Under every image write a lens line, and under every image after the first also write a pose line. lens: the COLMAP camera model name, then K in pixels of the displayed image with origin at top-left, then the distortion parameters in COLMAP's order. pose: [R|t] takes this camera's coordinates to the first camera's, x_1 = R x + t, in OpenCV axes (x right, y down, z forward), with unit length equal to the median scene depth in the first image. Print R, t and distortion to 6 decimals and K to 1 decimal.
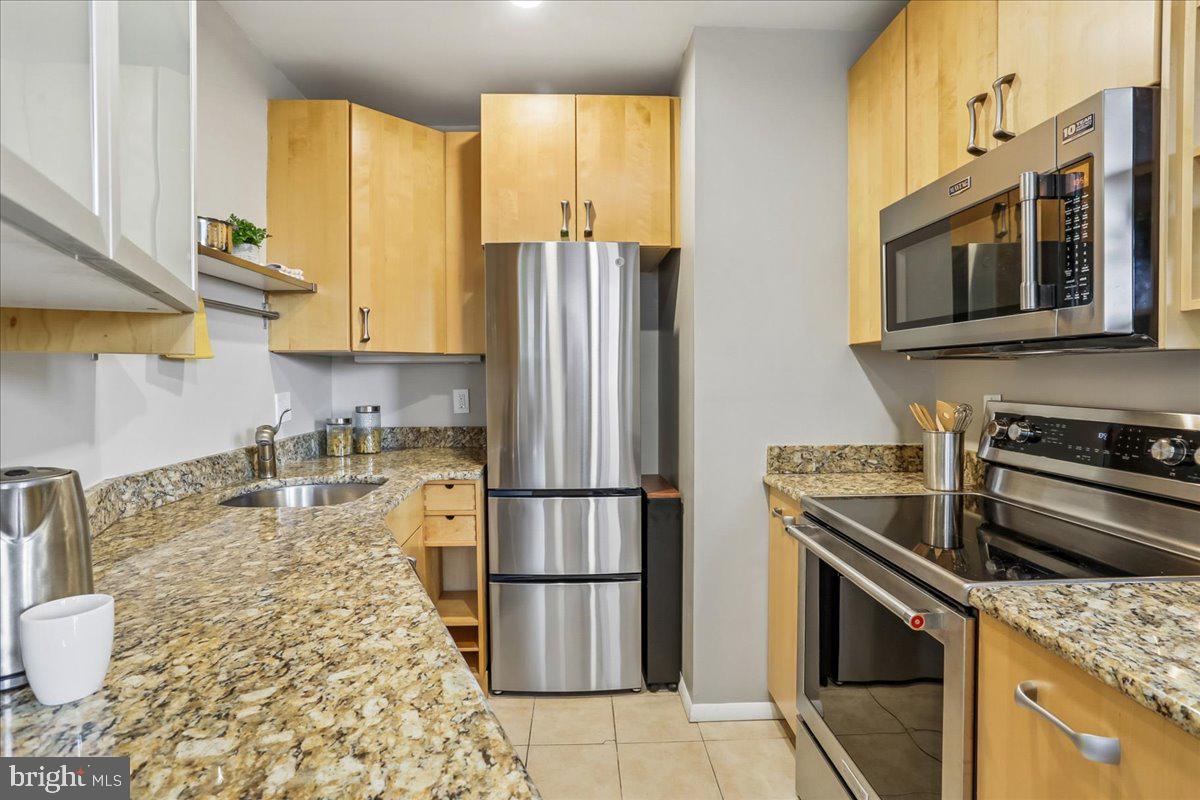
lens RADIAL K [[607.2, 0, 599.9], [0, 607.2, 377.6], [0, 0, 1]] dist [-0.061087, 0.037365]
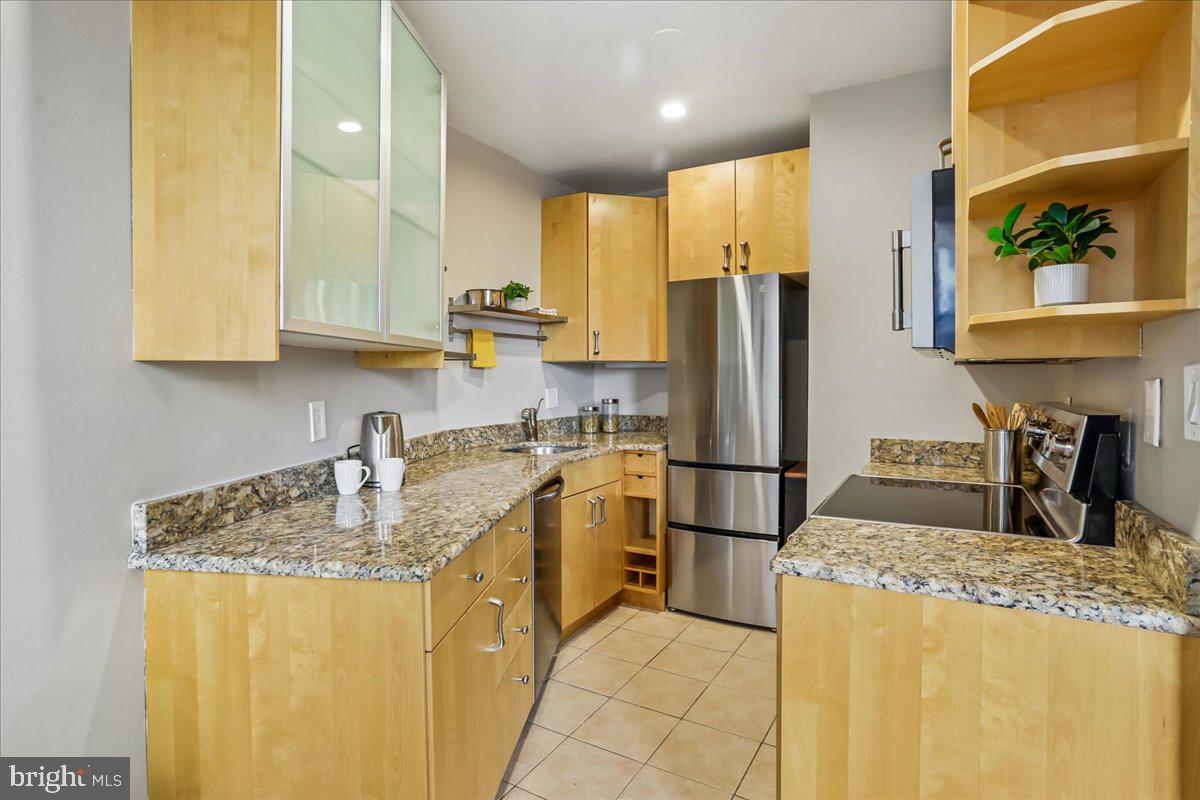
lens RADIAL K [[607.2, 0, 599.9], [0, 607.2, 377.6], [0, 0, 1]] dist [-0.061087, 0.037365]
pose [[0.846016, 0.003427, -0.533147, 0.417175], [-0.004996, 0.999986, -0.001499, -0.000571], [0.533135, 0.003931, 0.846021, -0.254154]]
